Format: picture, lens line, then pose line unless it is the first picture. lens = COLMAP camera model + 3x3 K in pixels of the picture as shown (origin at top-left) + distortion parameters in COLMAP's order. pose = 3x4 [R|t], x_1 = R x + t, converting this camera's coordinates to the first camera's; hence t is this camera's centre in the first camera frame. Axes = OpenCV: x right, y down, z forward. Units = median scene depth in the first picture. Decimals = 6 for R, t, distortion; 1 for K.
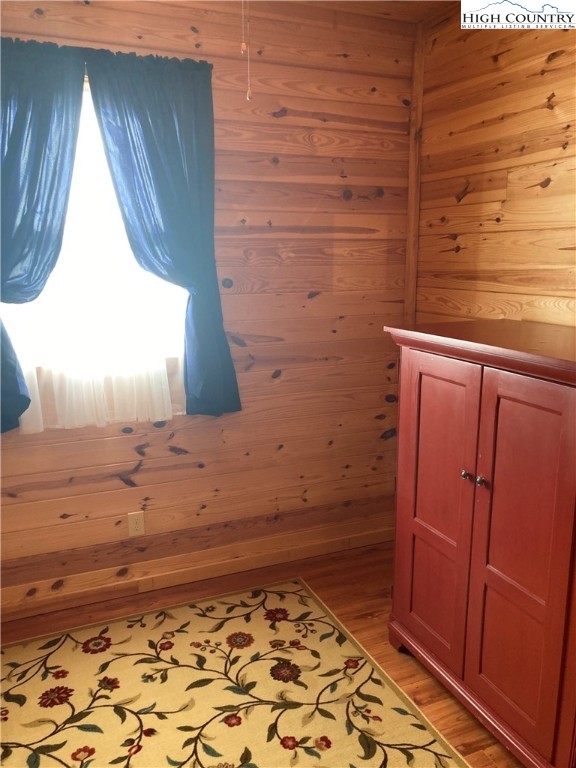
lens RADIAL K [[641.6, 0, 284.1], [0, 641.6, 388.8], [0, 0, 1]] dist [0.020900, -0.007283]
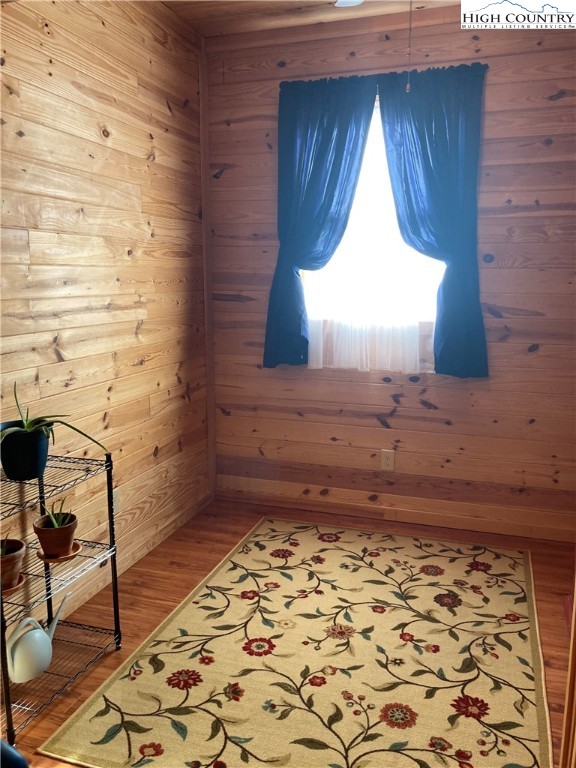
lens RADIAL K [[641.6, 0, 284.1], [0, 641.6, 388.8], [0, 0, 1]] dist [0.020900, -0.007283]
pose [[0.738257, 0.118387, -0.664049, 0.424456], [-0.148864, 0.988799, 0.010784, 0.098731], [0.657887, 0.090892, 0.747611, -0.033901]]
